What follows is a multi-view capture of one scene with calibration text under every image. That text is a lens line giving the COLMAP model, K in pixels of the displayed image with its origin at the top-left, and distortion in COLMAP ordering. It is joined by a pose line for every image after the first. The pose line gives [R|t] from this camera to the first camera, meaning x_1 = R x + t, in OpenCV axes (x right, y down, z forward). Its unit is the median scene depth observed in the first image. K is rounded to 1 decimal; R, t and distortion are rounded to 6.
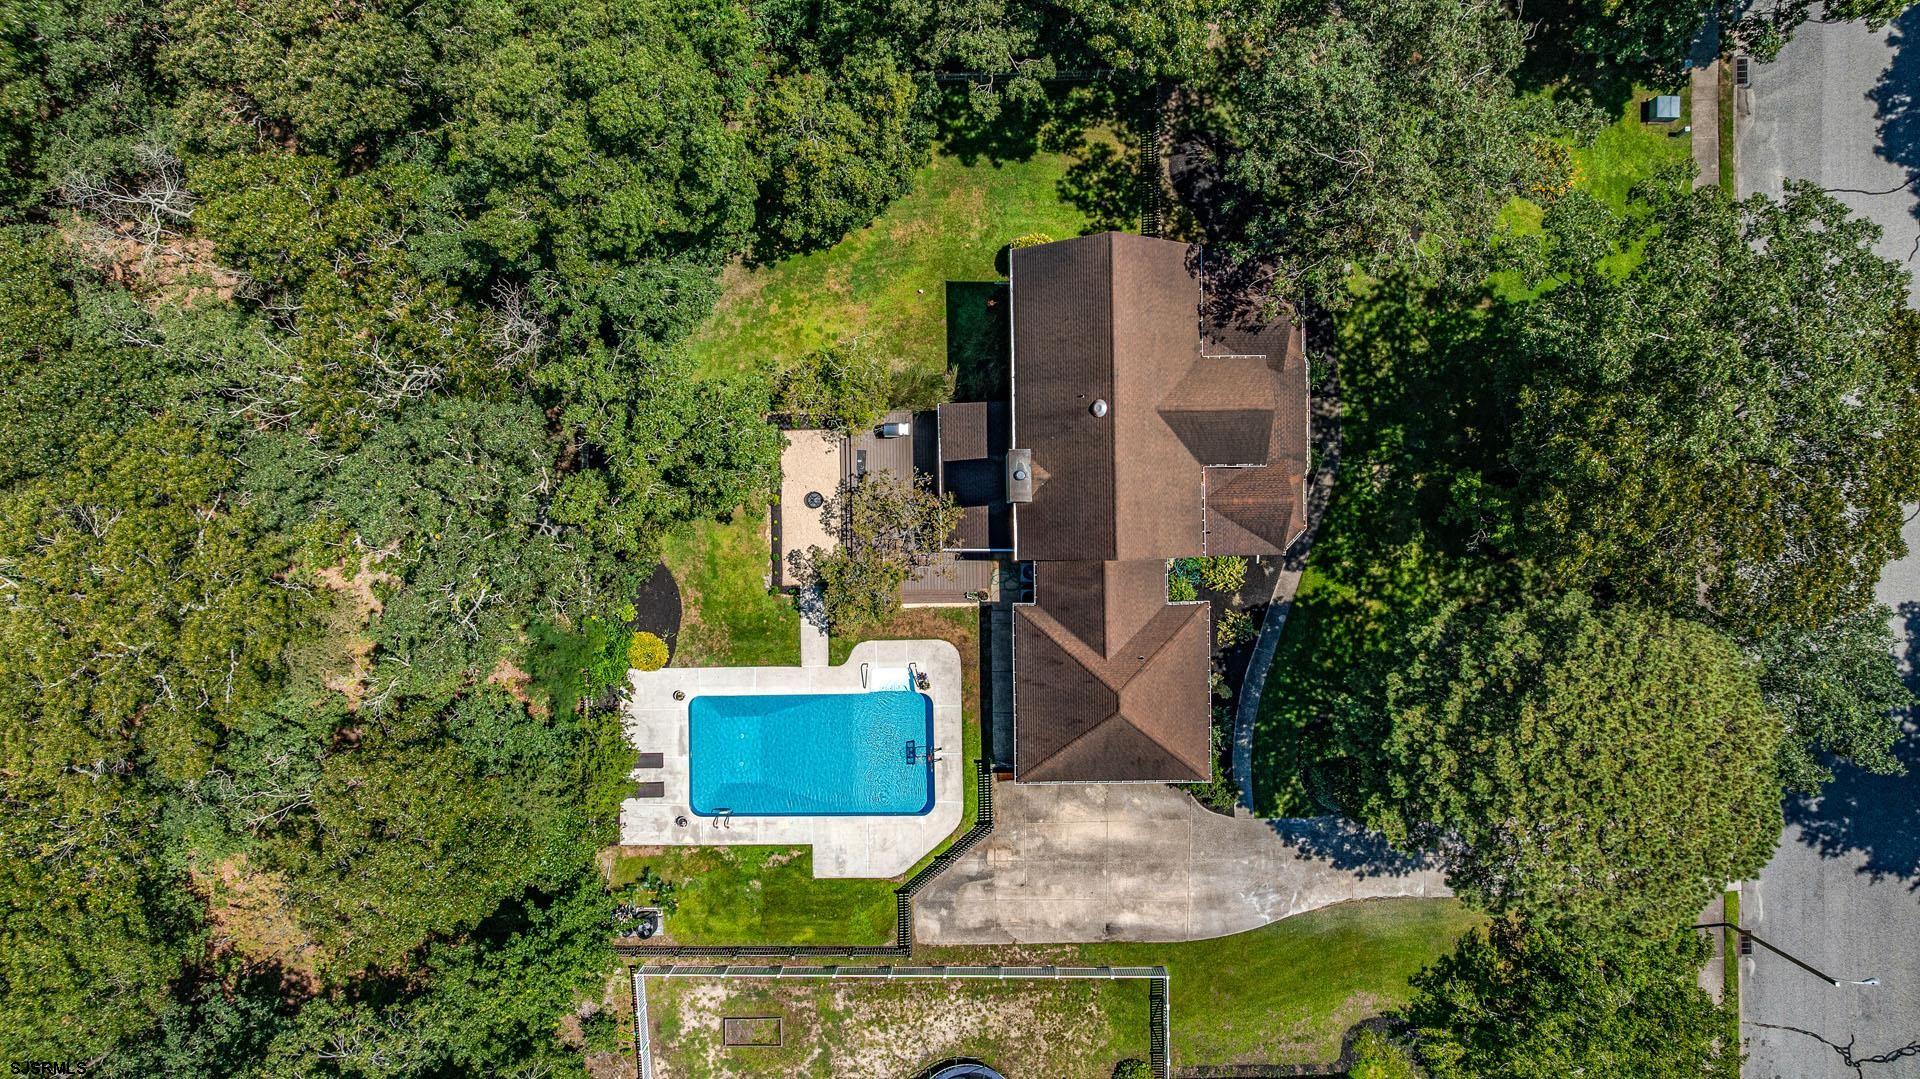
lens RADIAL K [[1354.7, 0, 958.9], [0, 1354.7, 543.7], [0, 0, 1]] dist [-0.023464, 0.020883]
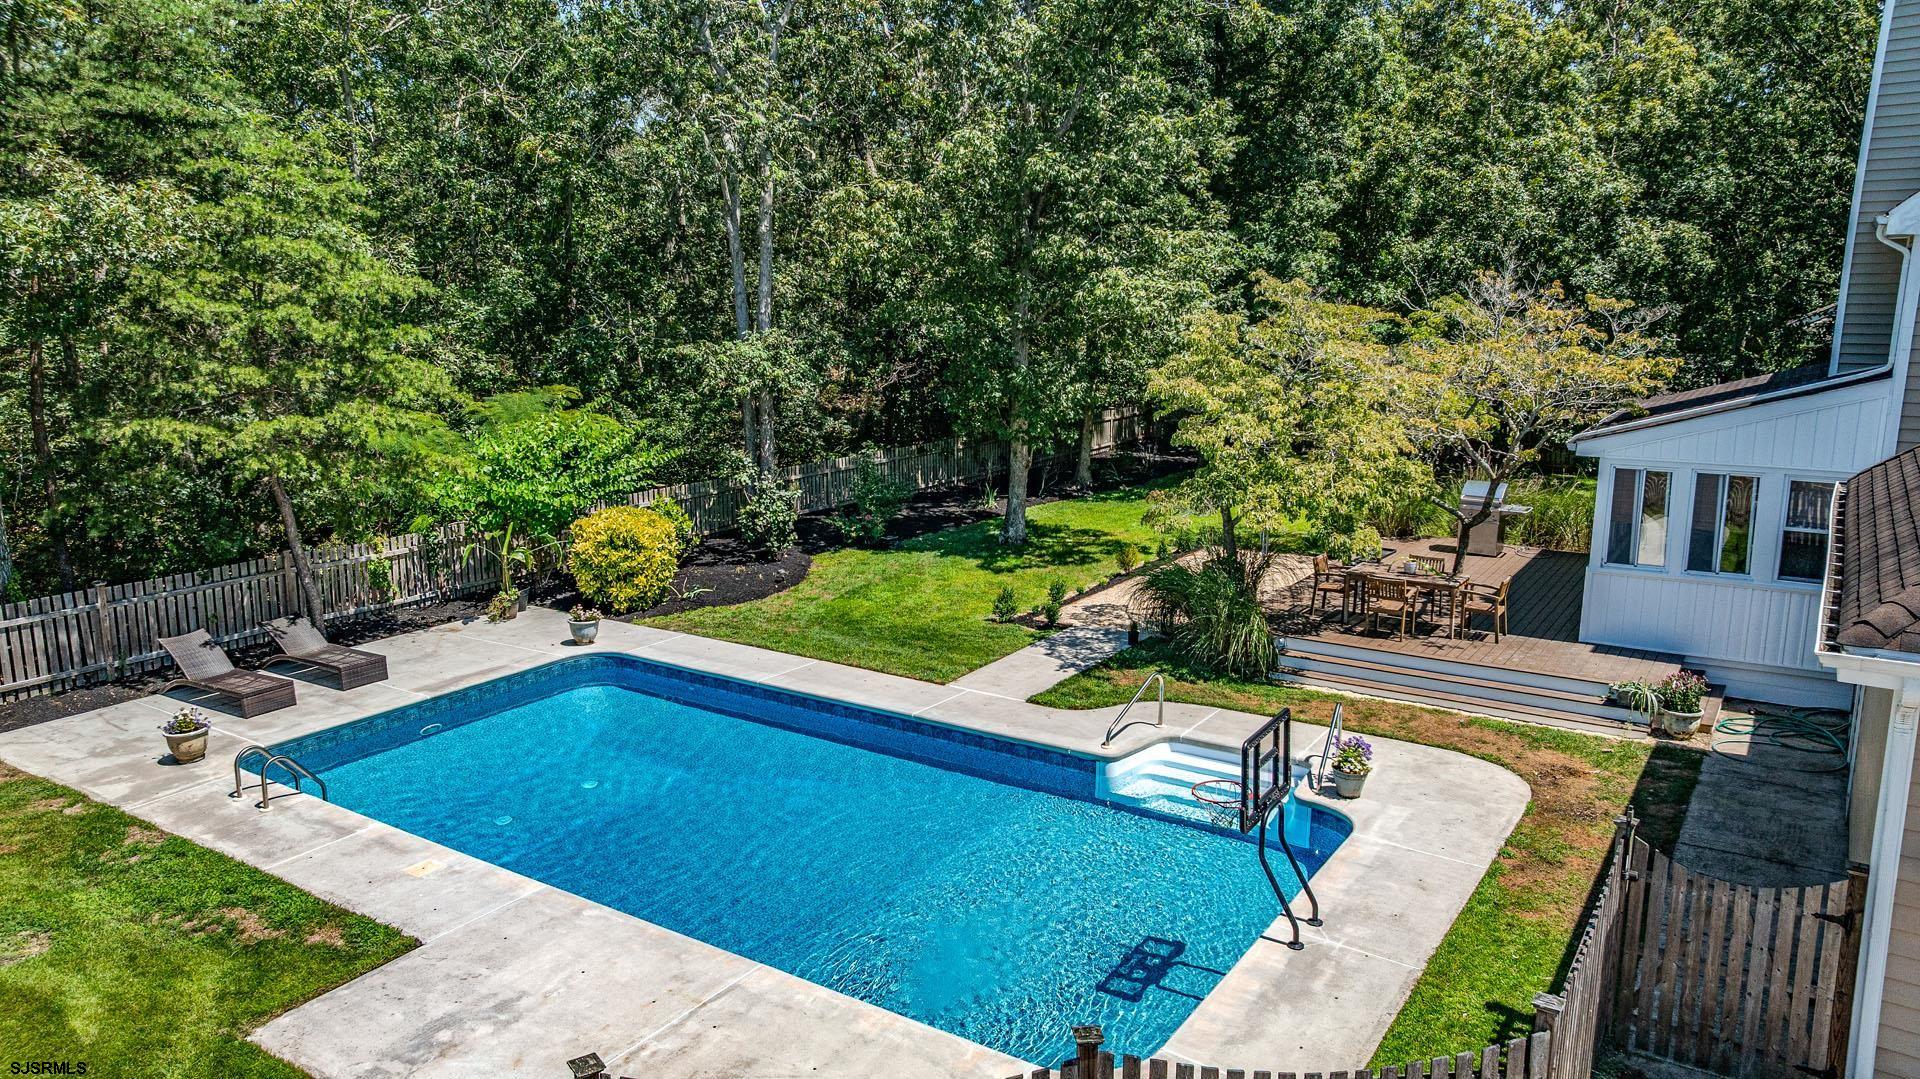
lens RADIAL K [[1354.7, 0, 962.5], [0, 1354.7, 532.2], [0, 0, 1]] dist [-0.023464, 0.020883]
pose [[0.828582, 0.119582, -0.546949, 0.041109], [-0.559650, 0.149617, -0.815112, 0.319667], [-0.015640, 0.981486, 0.190894, 0.913073]]
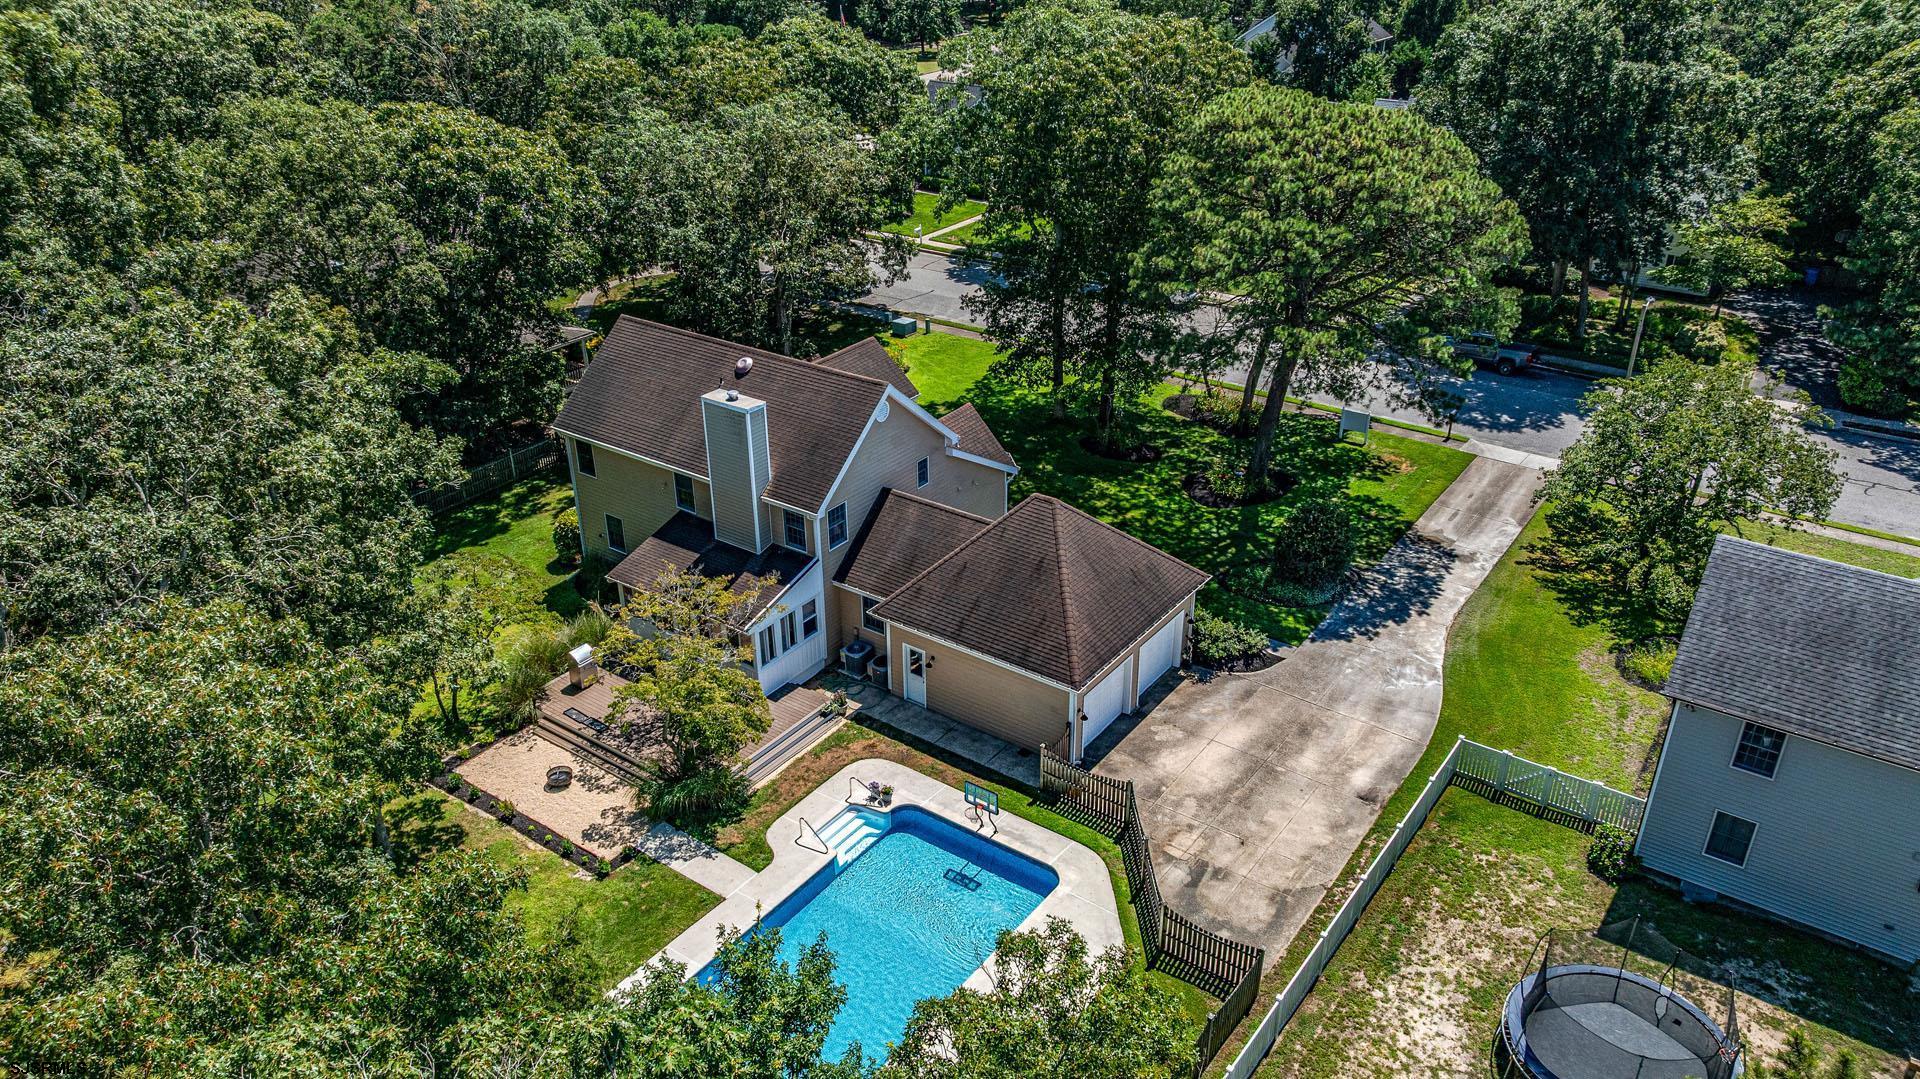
lens RADIAL K [[1354.7, 0, 965.6], [0, 1354.7, 546.3], [0, 0, 1]] dist [-0.023464, 0.020883]
pose [[0.594535, -0.364271, 0.716823, -0.415344], [0.804052, 0.263421, -0.533019, 0.441696], [0.005337, 0.893261, 0.449506, 0.606323]]
